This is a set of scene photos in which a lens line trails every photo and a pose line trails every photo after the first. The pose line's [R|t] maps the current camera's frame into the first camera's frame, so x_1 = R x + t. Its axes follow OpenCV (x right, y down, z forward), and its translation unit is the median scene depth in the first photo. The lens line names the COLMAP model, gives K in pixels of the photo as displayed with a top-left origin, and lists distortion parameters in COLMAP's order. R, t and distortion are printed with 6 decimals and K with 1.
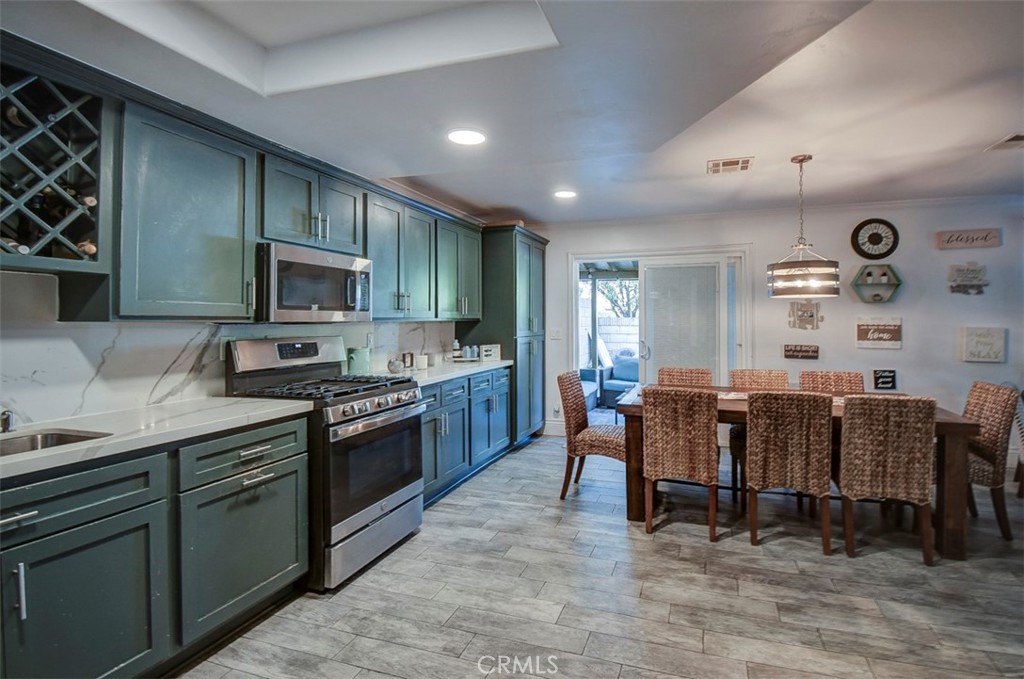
lens RADIAL K [[443.5, 0, 512.0], [0, 443.5, 339.5], [0, 0, 1]] dist [0.021962, -0.021325]
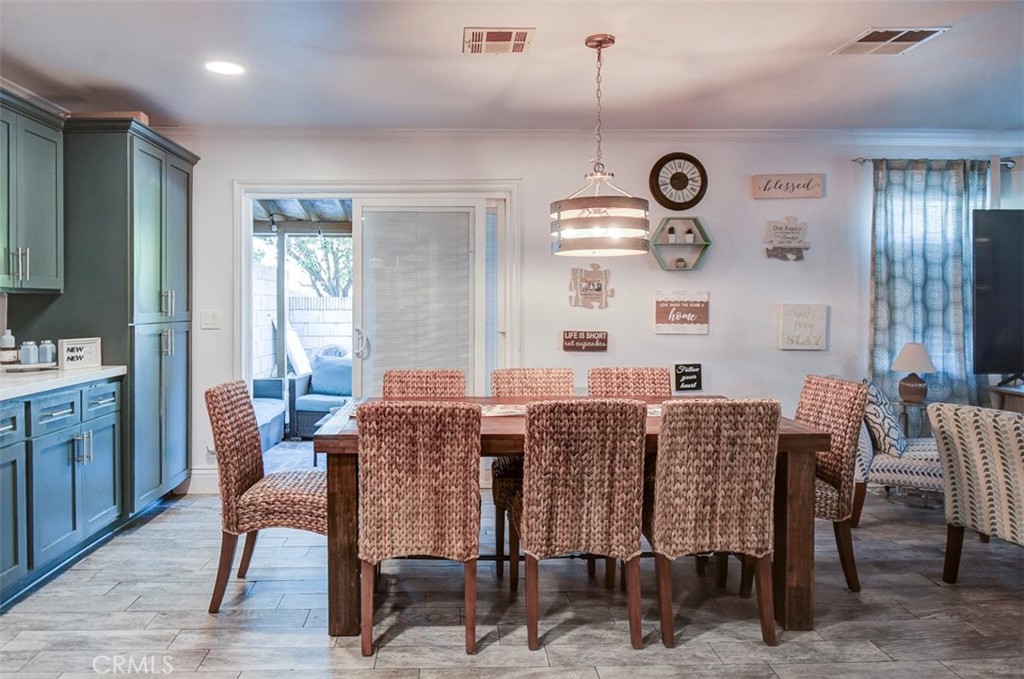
lens RADIAL K [[661.5, 0, 512.0], [0, 661.5, 339.5], [0, 0, 1]] dist [0.003961, -0.000128]
pose [[0.870315, 0.002201, 0.492490, 0.053726], [-0.006414, 0.999956, 0.006865, 0.020545], [-0.492454, -0.009133, 0.870291, 0.186388]]
